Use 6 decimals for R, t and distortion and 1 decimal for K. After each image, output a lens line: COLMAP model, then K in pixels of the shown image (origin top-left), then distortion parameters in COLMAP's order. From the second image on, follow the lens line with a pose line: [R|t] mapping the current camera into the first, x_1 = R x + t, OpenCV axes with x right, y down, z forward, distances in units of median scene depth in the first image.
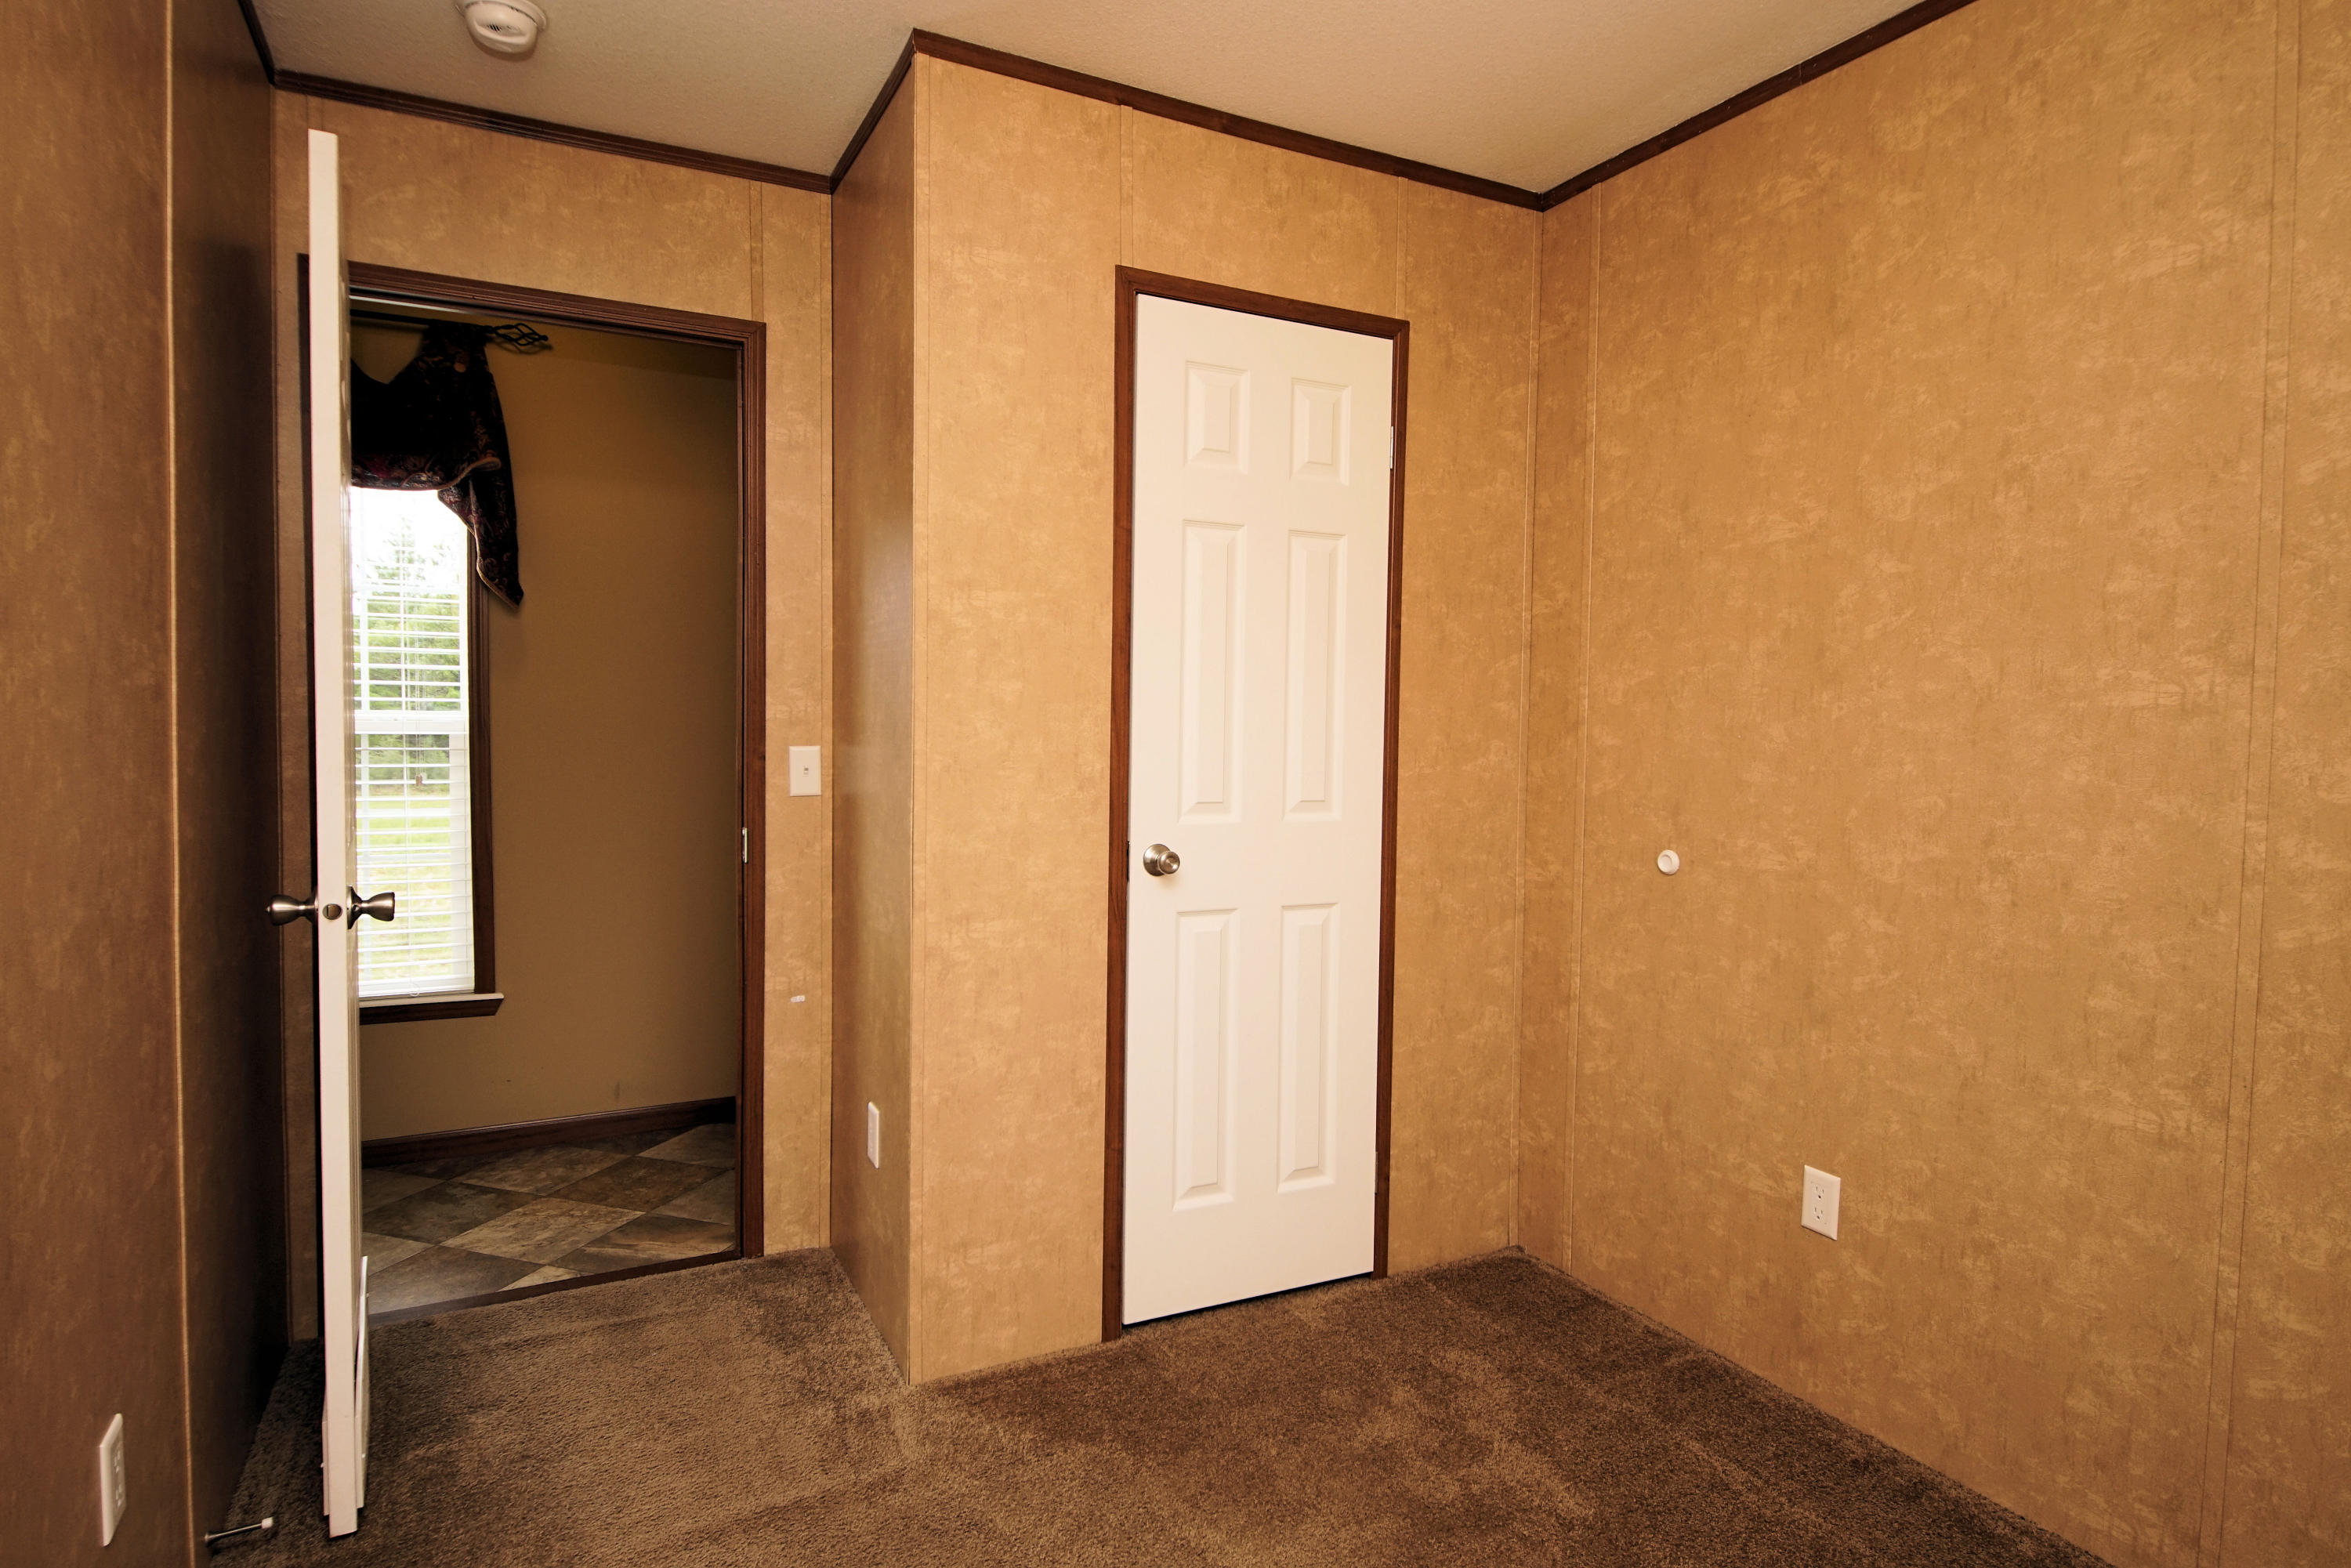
lens RADIAL K [[1269.6, 0, 1166.8], [0, 1269.6, 774.4], [0, 0, 1]] dist [-0.001756, -0.001007]
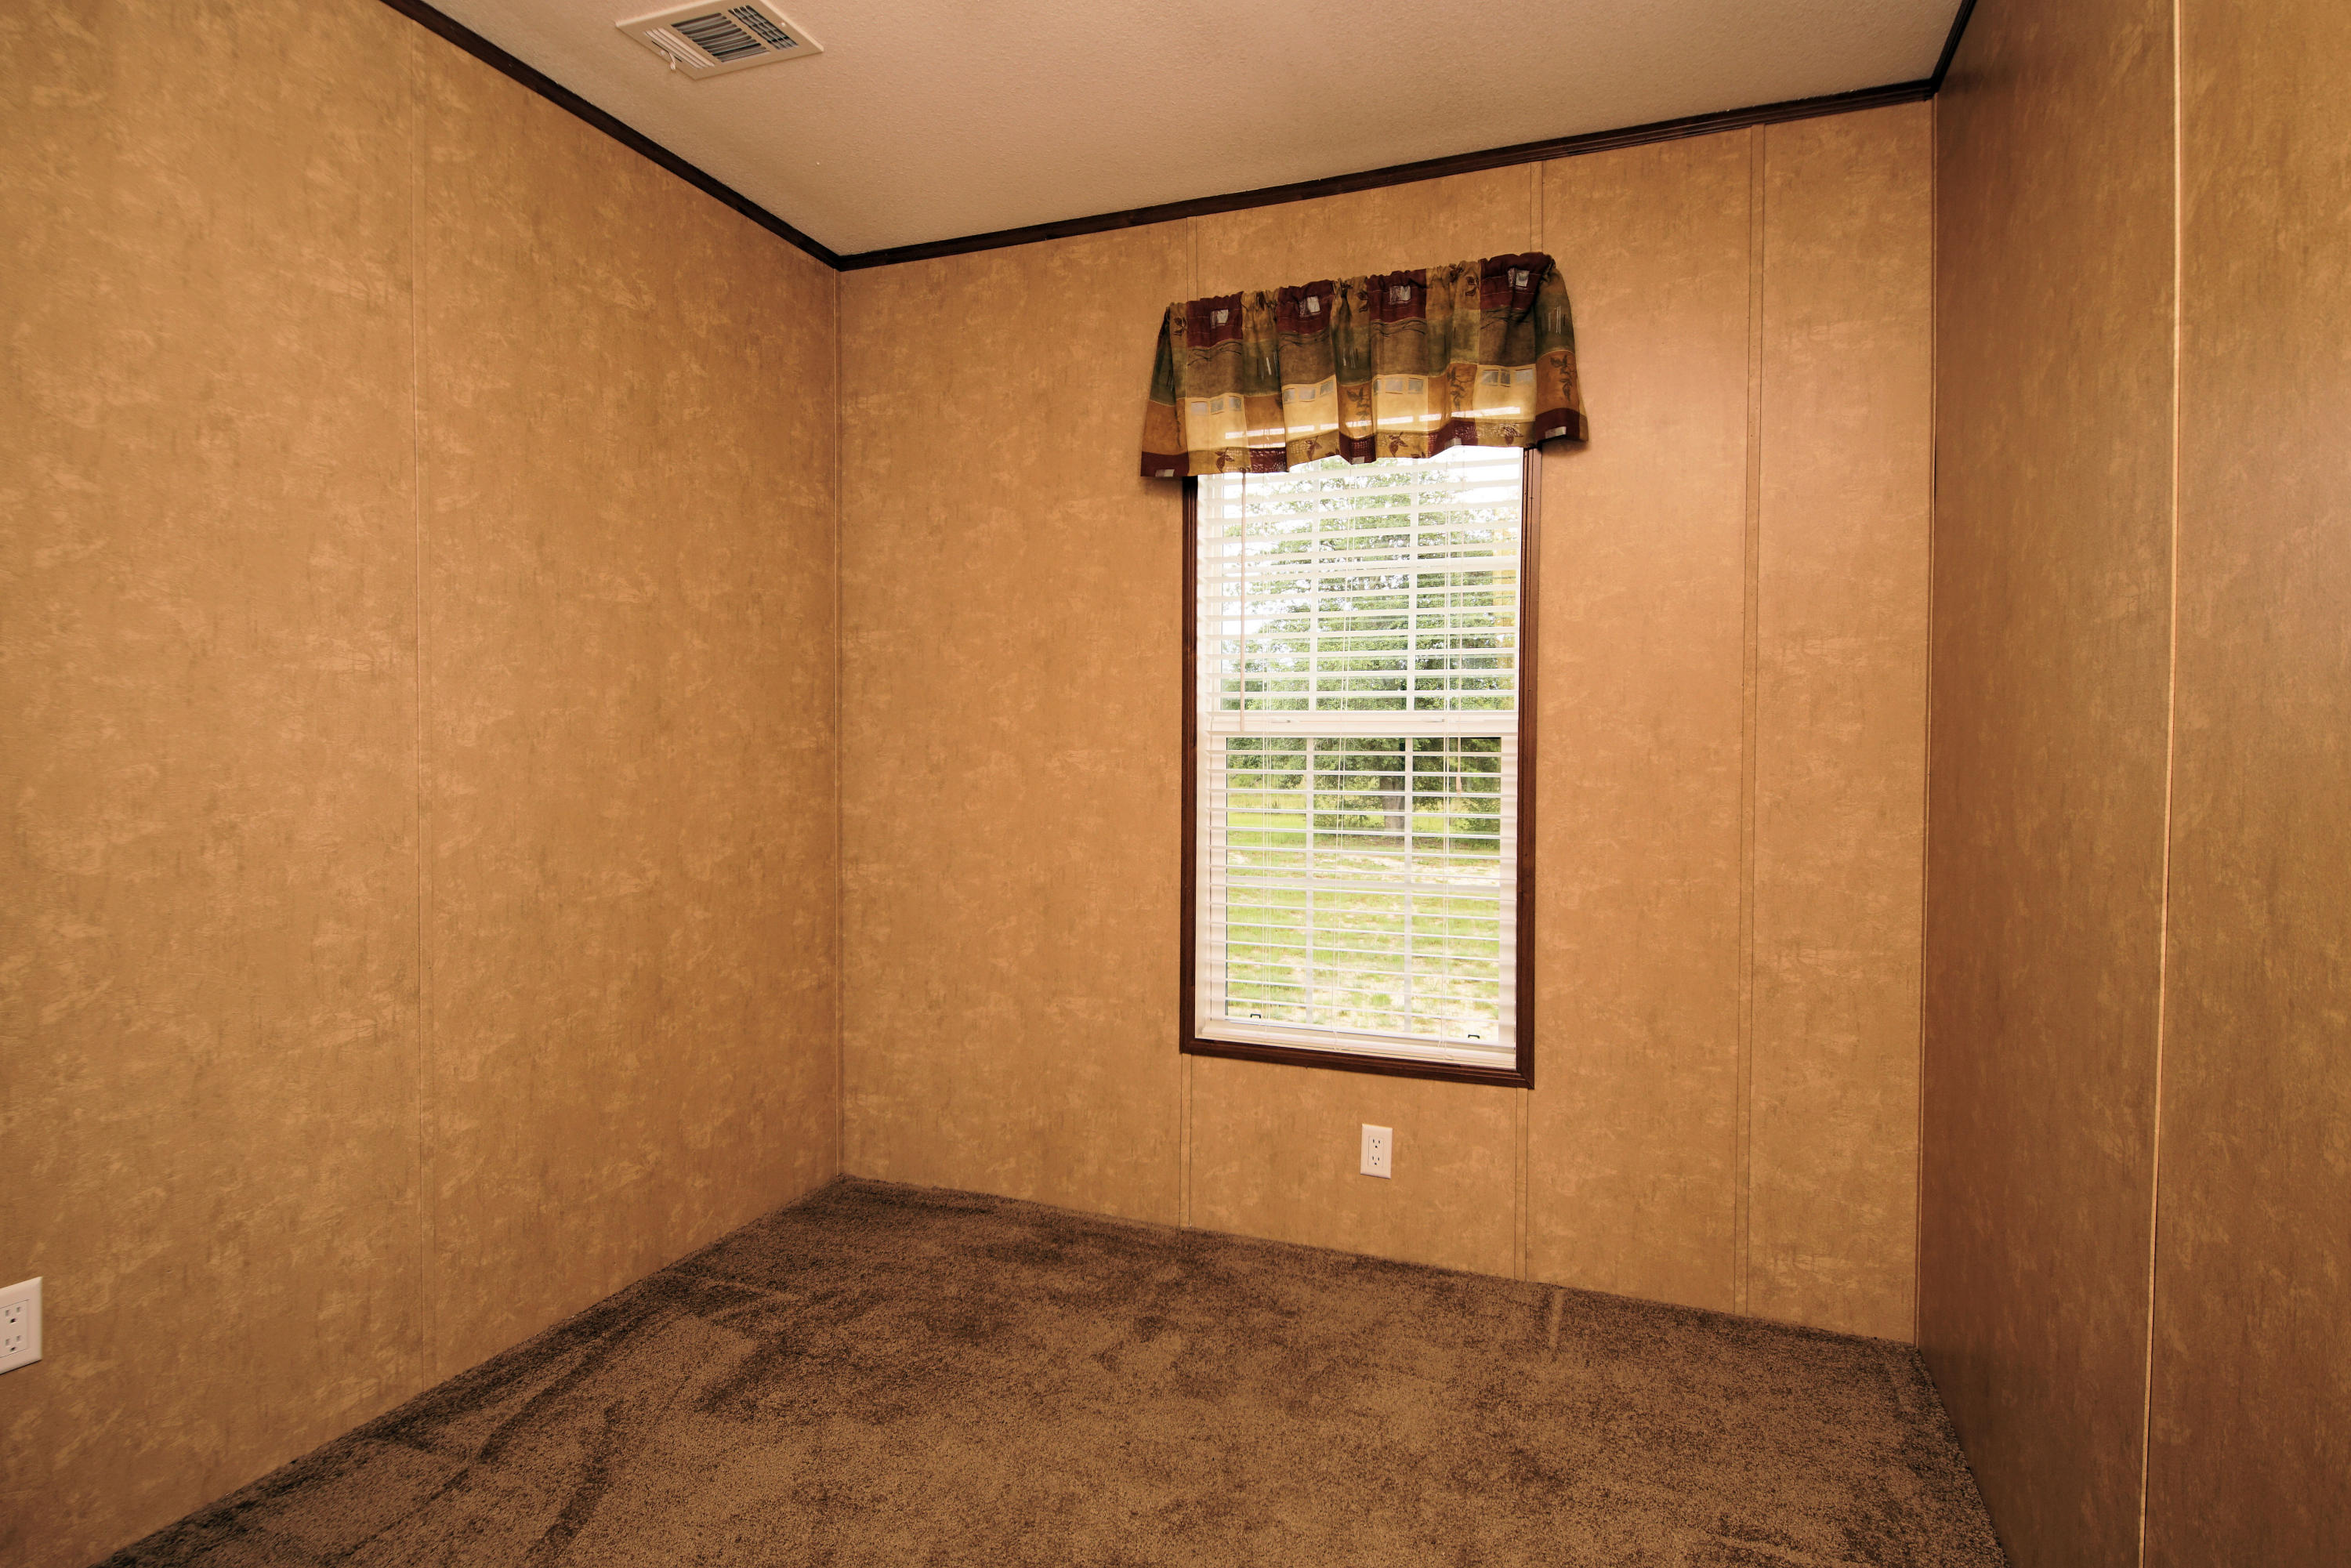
lens RADIAL K [[1269.6, 0, 1166.8], [0, 1269.6, 774.4], [0, 0, 1]] dist [-0.001756, -0.001007]
pose [[-0.666647, -0.037950, 0.744407, -0.558151], [0.017550, 0.997627, 0.066575, -0.023106], [-0.745167, 0.057446, -0.664399, 1.170143]]
